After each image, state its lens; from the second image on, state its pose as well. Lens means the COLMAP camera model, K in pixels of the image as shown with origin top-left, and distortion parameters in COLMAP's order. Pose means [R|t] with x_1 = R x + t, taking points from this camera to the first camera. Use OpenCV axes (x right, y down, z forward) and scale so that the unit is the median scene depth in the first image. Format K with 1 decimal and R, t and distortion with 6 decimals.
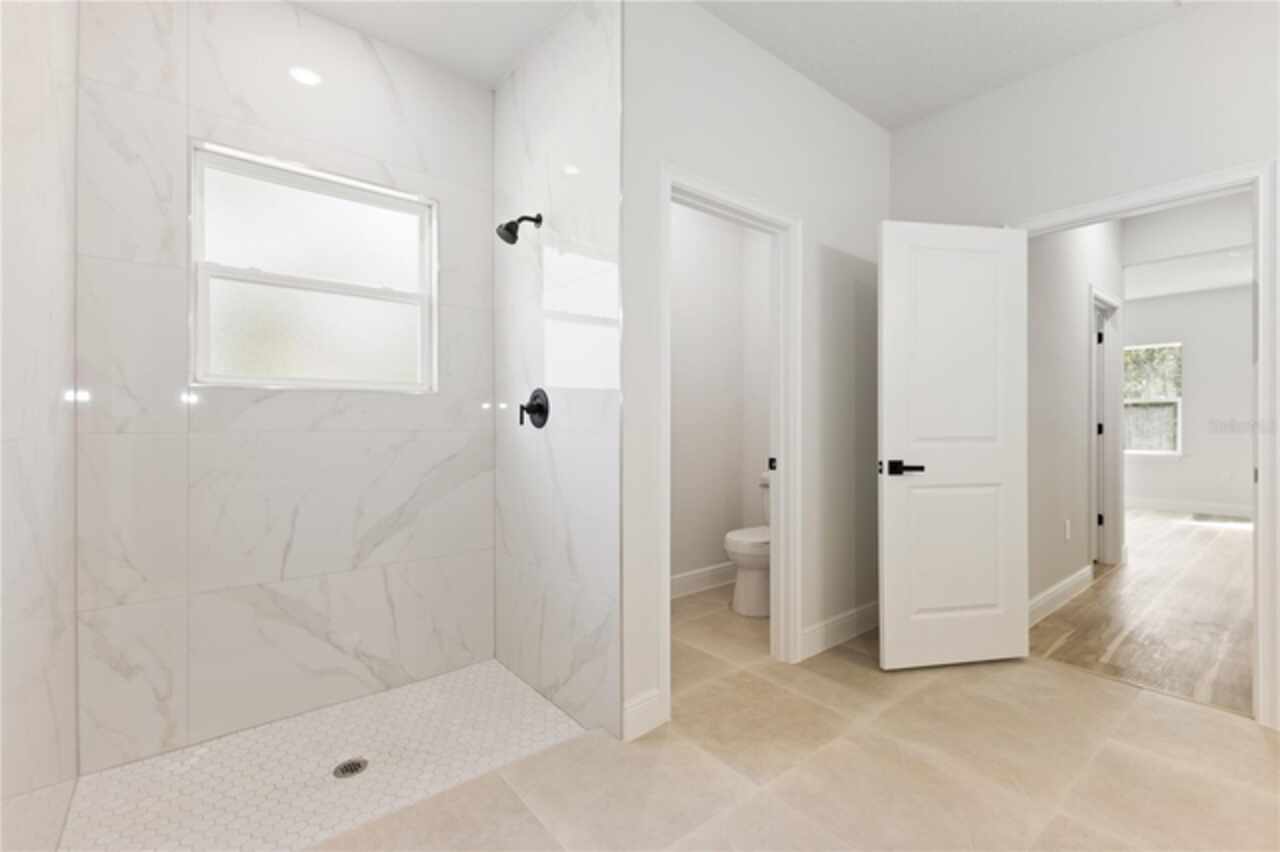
lens RADIAL K [[551.6, 0, 640.0], [0, 551.6, 426.0], [0, 0, 1]] dist [0.001011, 0.000107]
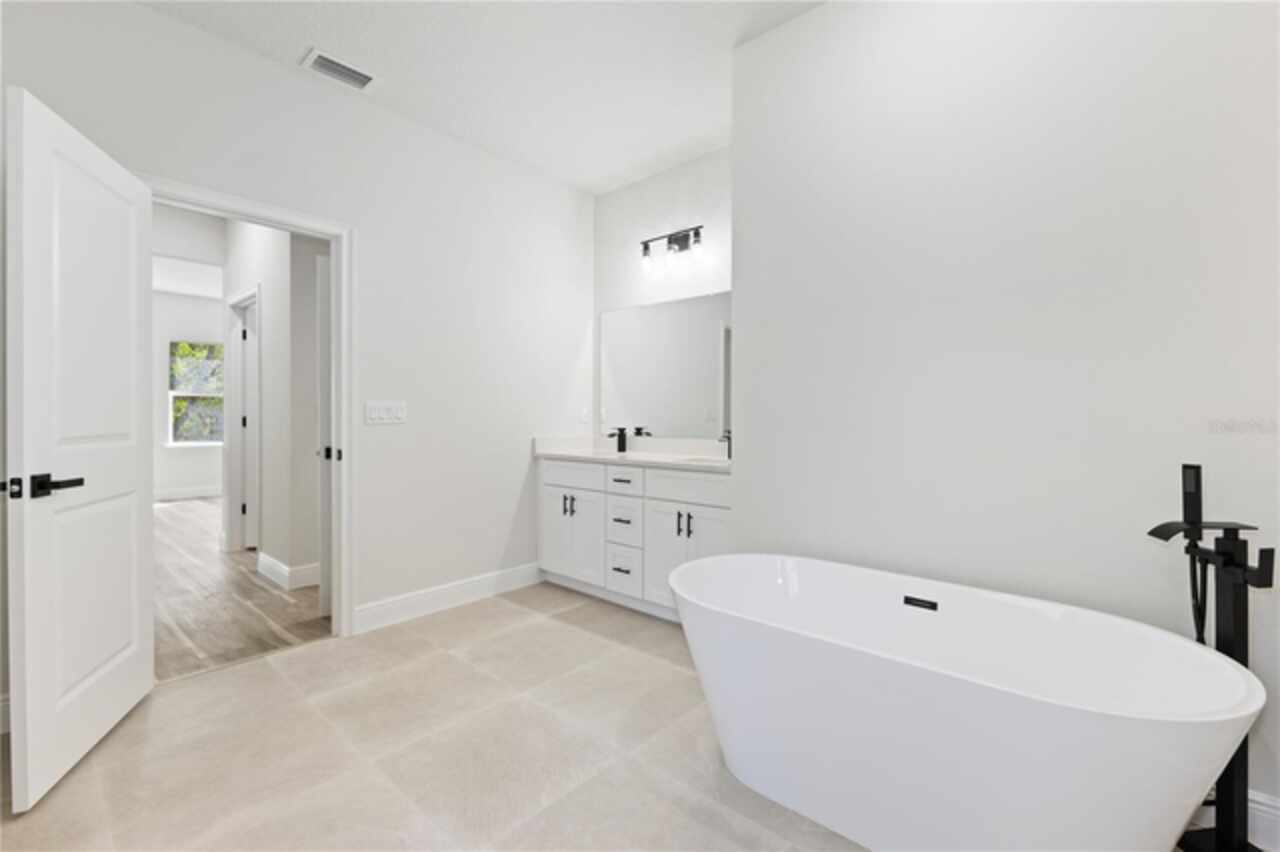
lens RADIAL K [[551.6, 0, 640.0], [0, 551.6, 426.0], [0, 0, 1]] dist [0.001011, 0.000107]
pose [[-0.174252, -0.013978, 0.984602, -0.289330], [-0.002328, 0.999902, 0.013783, -0.004447], [-0.984698, 0.000110, -0.174267, 0.425901]]
